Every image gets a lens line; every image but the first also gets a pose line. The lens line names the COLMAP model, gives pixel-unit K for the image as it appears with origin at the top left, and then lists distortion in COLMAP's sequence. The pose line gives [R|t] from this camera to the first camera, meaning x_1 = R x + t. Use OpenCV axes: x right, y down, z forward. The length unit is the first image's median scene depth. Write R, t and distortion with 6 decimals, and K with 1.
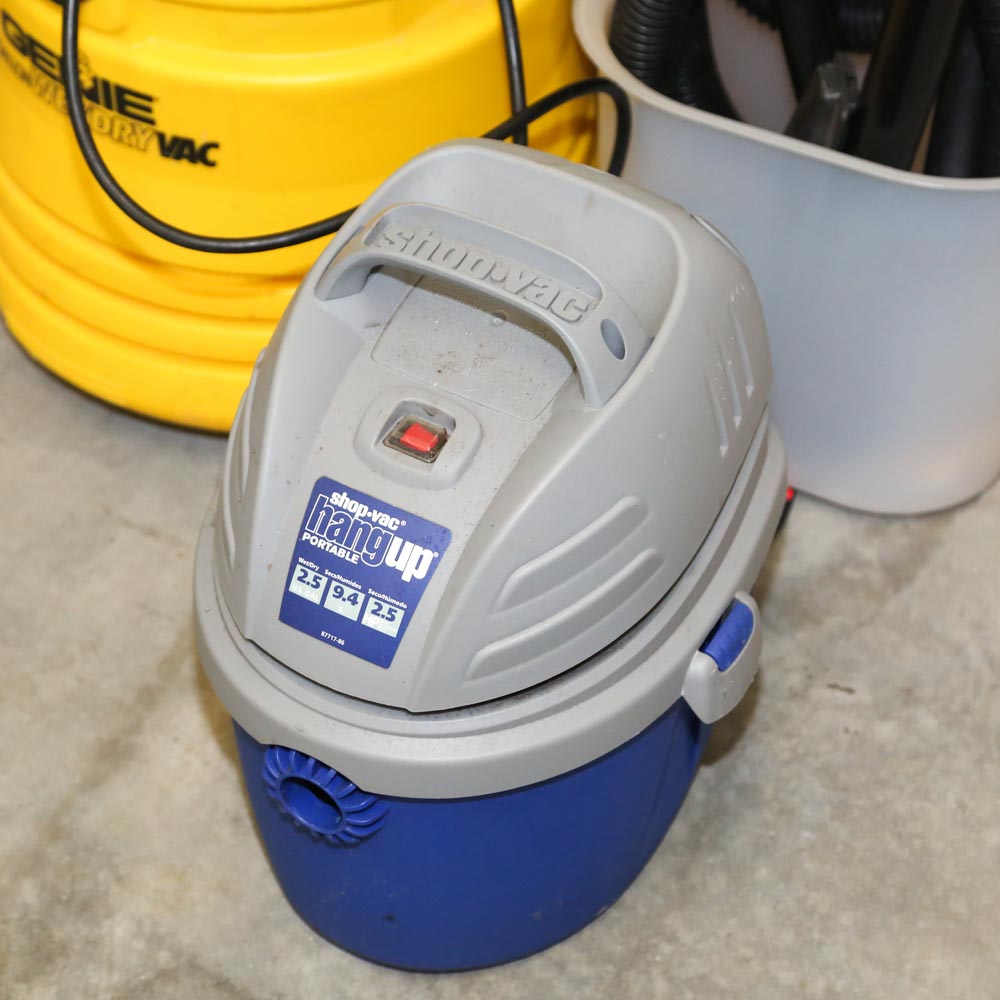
lens RADIAL K [[2749.5, 0, 500.1], [0, 2749.5, 474.4], [0, 0, 1]] dist [0.188041, 0.631098]
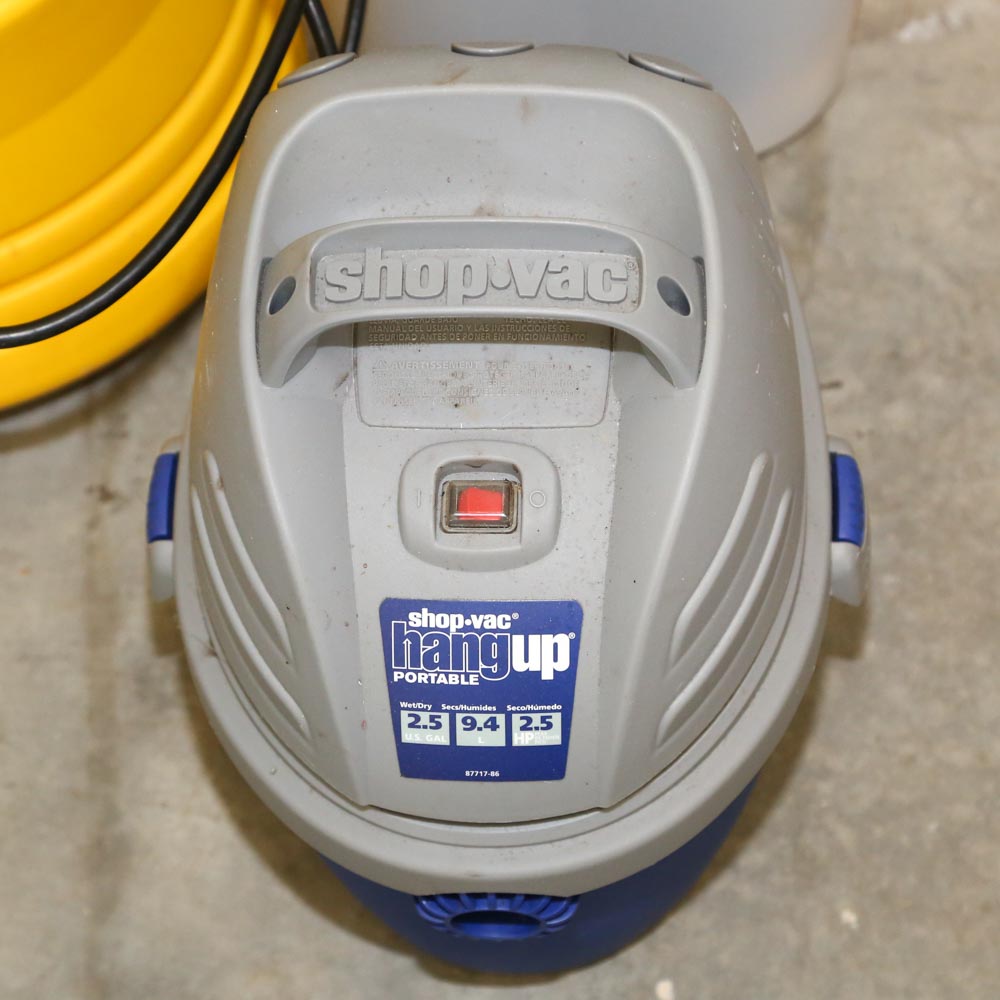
lens RADIAL K [[2749.5, 0, 500.1], [0, 2749.5, 474.4], [0, 0, 1]] dist [0.188041, 0.631098]
pose [[0.883000, -0.441073, 0.160519, -0.145184], [0.375251, 0.868801, 0.323064, -0.268424], [-0.281954, -0.225031, 0.932664, 0.279785]]
